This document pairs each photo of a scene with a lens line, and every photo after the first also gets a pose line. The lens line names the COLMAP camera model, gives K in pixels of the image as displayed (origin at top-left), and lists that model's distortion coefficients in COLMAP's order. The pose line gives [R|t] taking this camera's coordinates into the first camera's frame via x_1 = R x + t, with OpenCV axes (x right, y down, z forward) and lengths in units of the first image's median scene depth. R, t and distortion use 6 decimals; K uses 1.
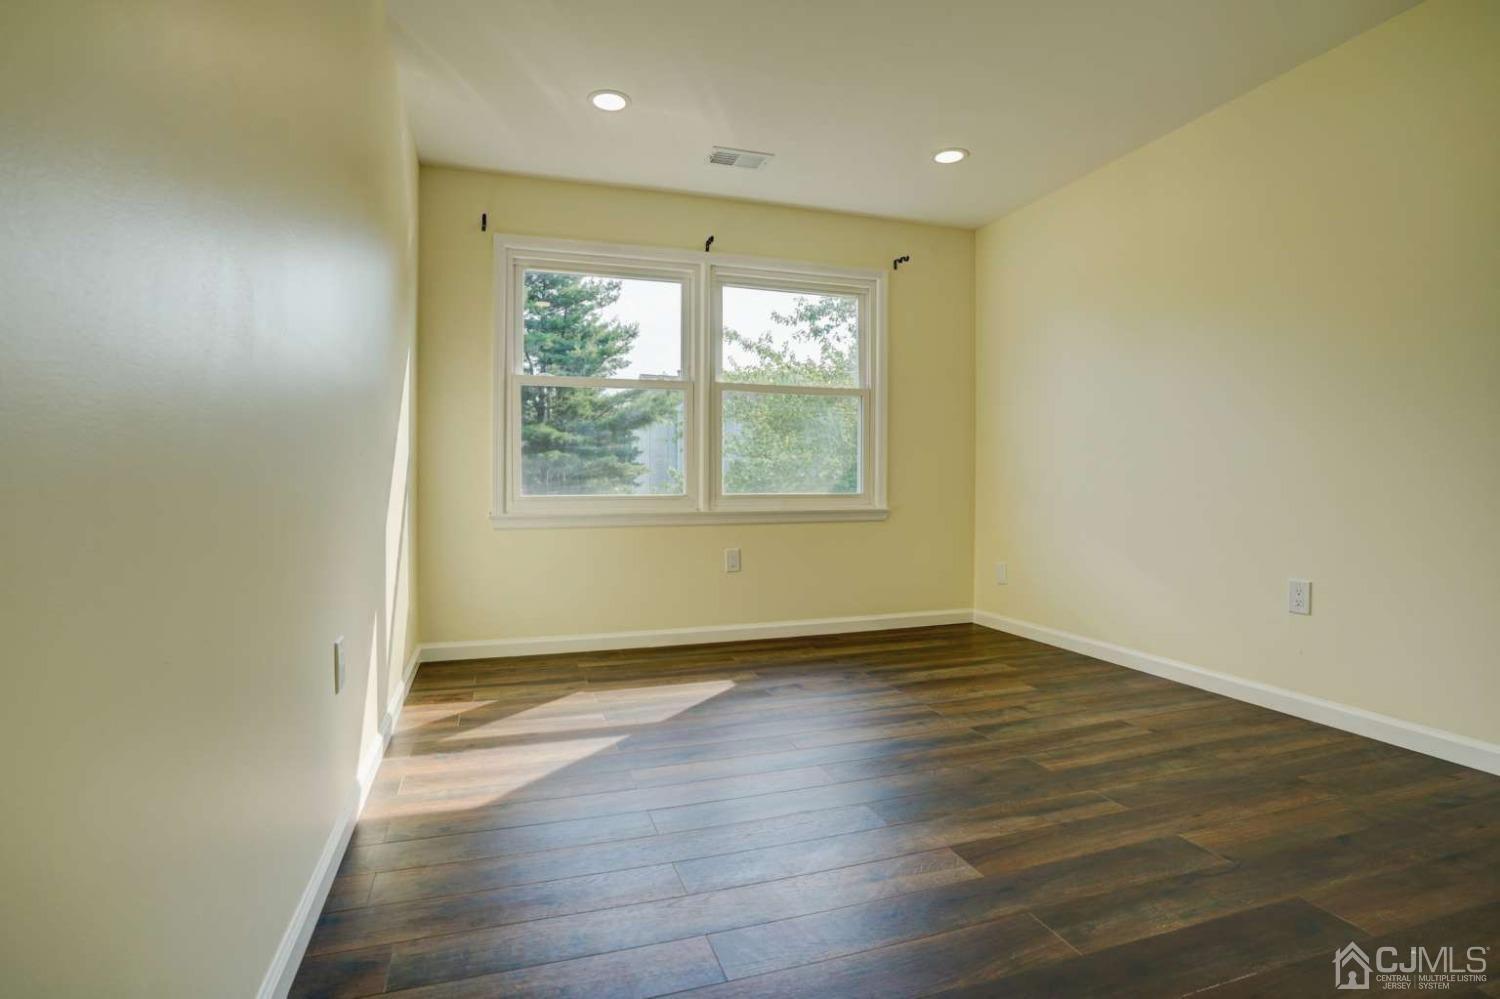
lens RADIAL K [[679.4, 0, 744.7], [0, 679.4, 489.4], [0, 0, 1]] dist [-0.014719, -0.000057]
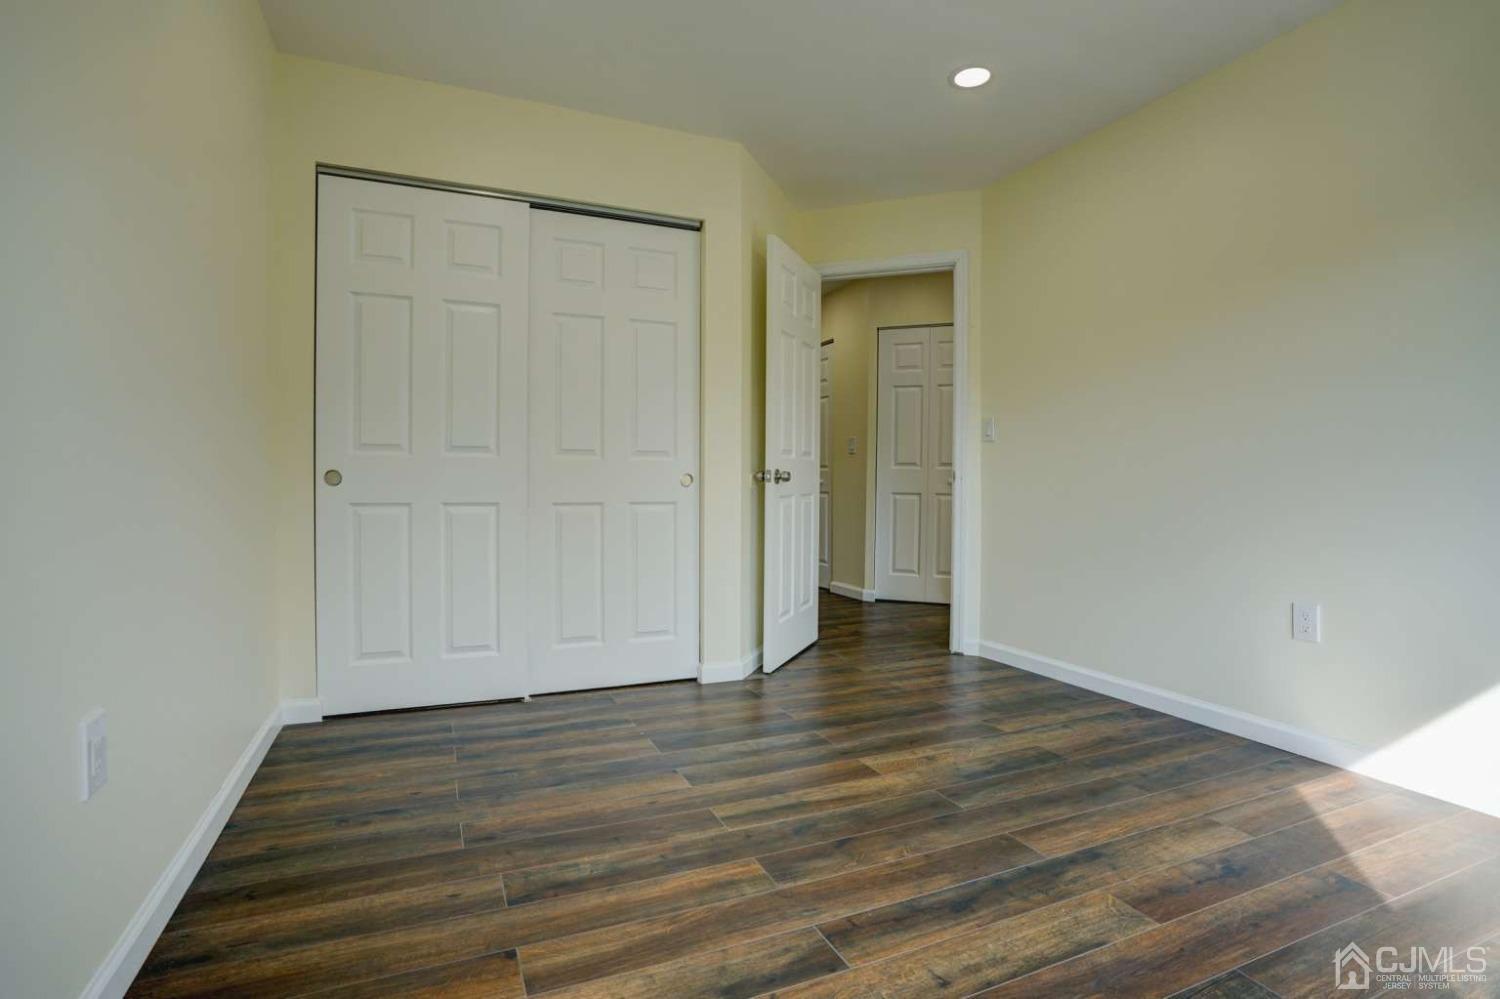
lens RADIAL K [[679.4, 0, 744.7], [0, 679.4, 489.4], [0, 0, 1]] dist [-0.014719, -0.000057]
pose [[-0.994658, -0.010593, -0.102677, 0.586039], [-0.012216, 0.999810, 0.015186, -0.021924], [0.102497, 0.016359, -0.994599, 1.881357]]
